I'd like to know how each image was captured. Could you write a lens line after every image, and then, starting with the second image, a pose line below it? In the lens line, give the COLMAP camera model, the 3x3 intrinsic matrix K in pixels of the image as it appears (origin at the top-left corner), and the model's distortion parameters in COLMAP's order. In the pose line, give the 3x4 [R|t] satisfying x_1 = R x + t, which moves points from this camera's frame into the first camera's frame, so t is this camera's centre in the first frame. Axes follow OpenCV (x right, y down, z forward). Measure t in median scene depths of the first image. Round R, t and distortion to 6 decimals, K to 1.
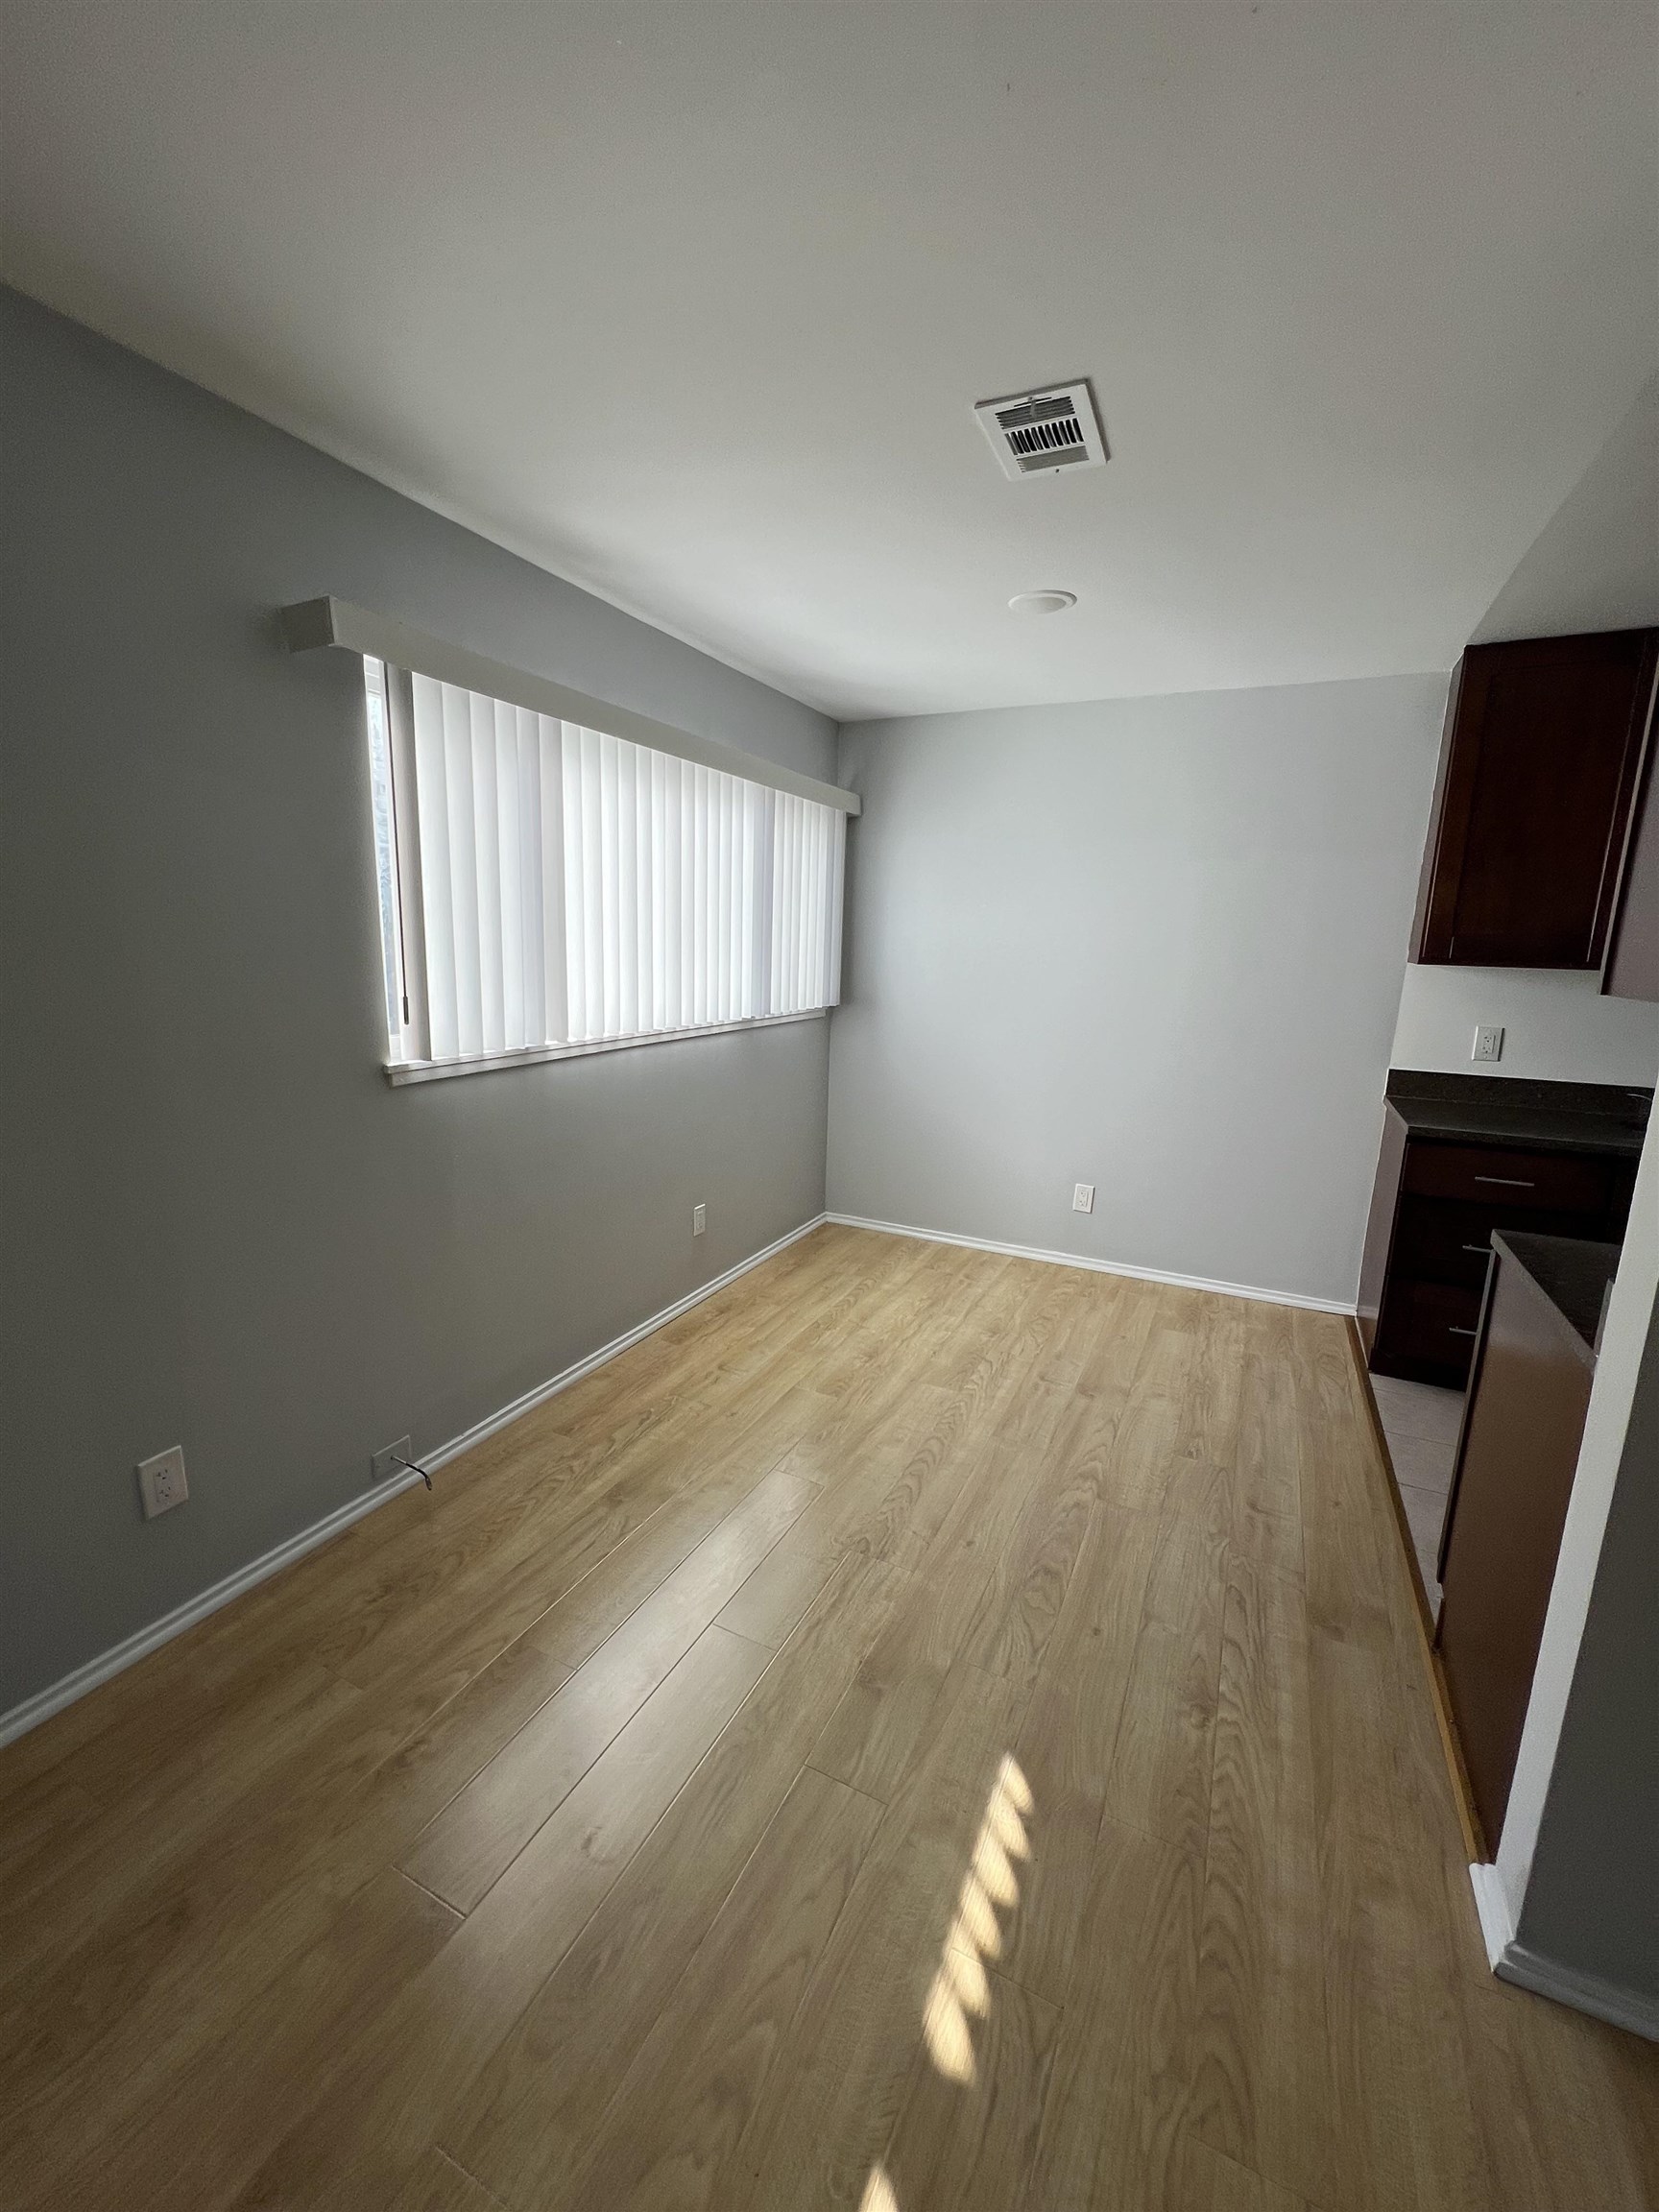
lens RADIAL K [[892.7, 0, 829.5], [0, 892.7, 1106.0], [0, 0, 1]] dist [0.003114, -0.000241]
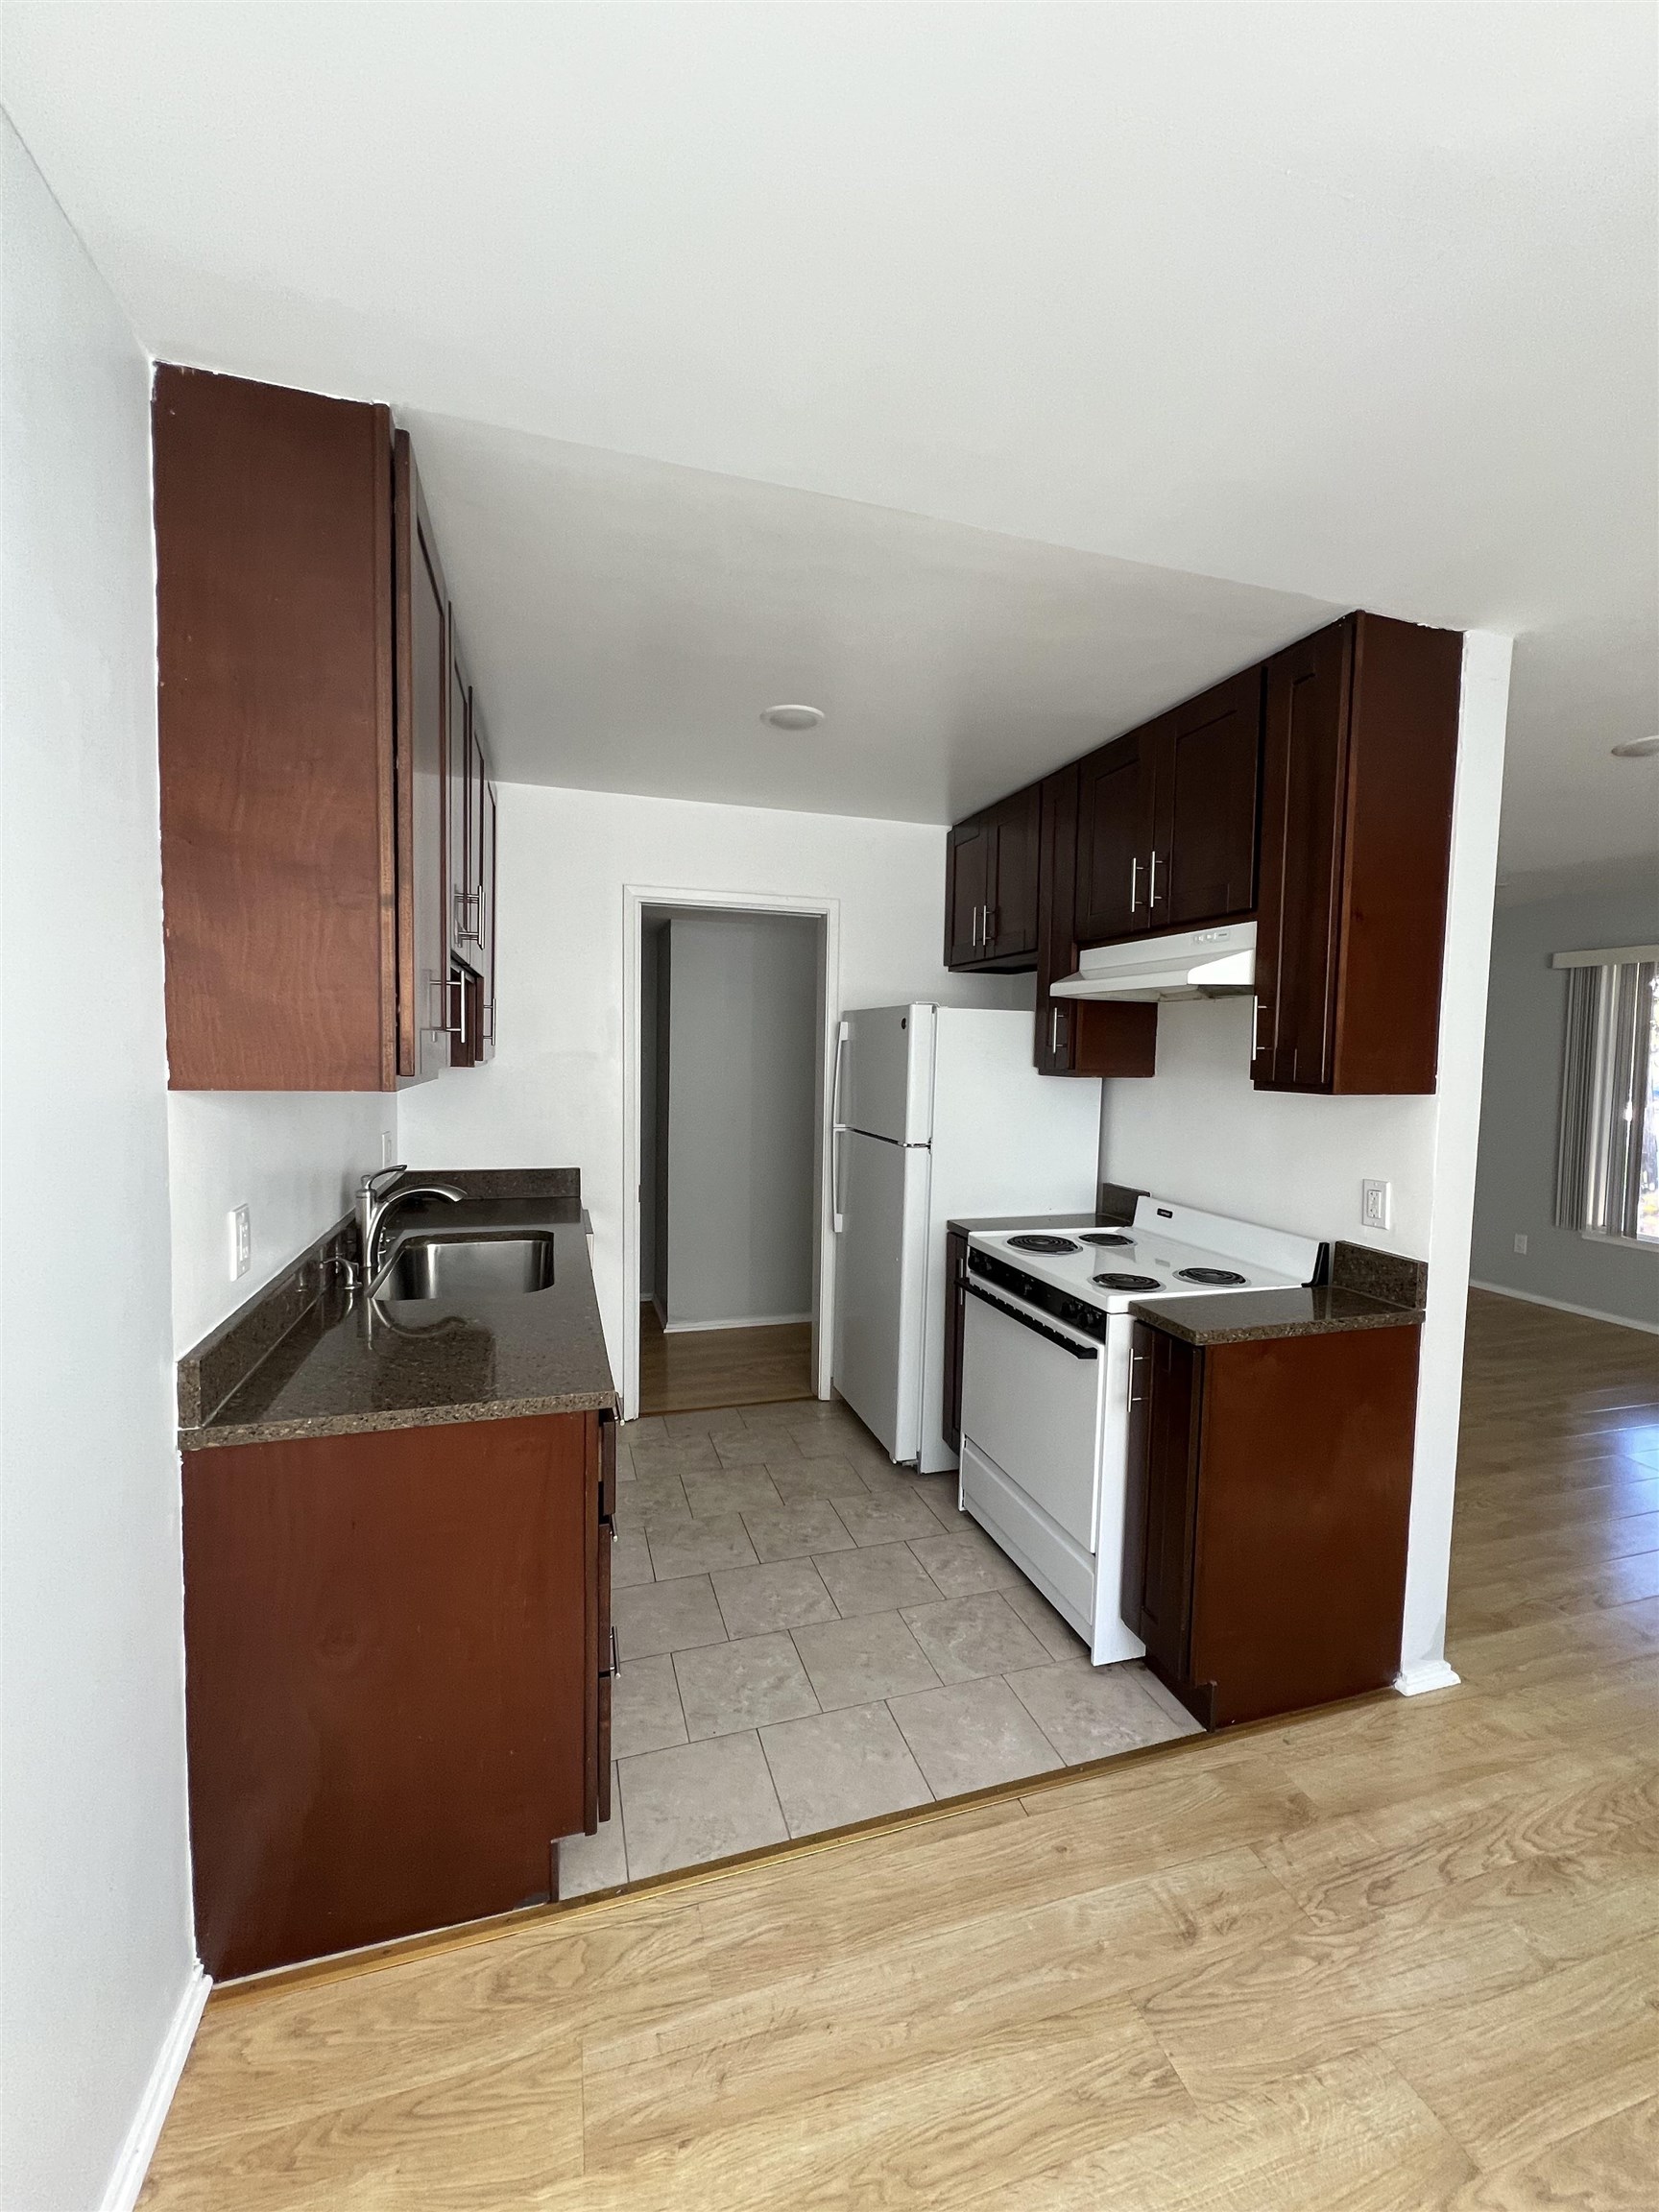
lens RADIAL K [[892.7, 0, 829.5], [0, 892.7, 1106.0], [0, 0, 1]] dist [0.003114, -0.000241]
pose [[-0.681272, -0.087702, 0.726758, 0.252862], [0.102003, 0.971739, 0.212884, -0.308130], [-0.724889, 0.219163, -0.653072, 1.573783]]
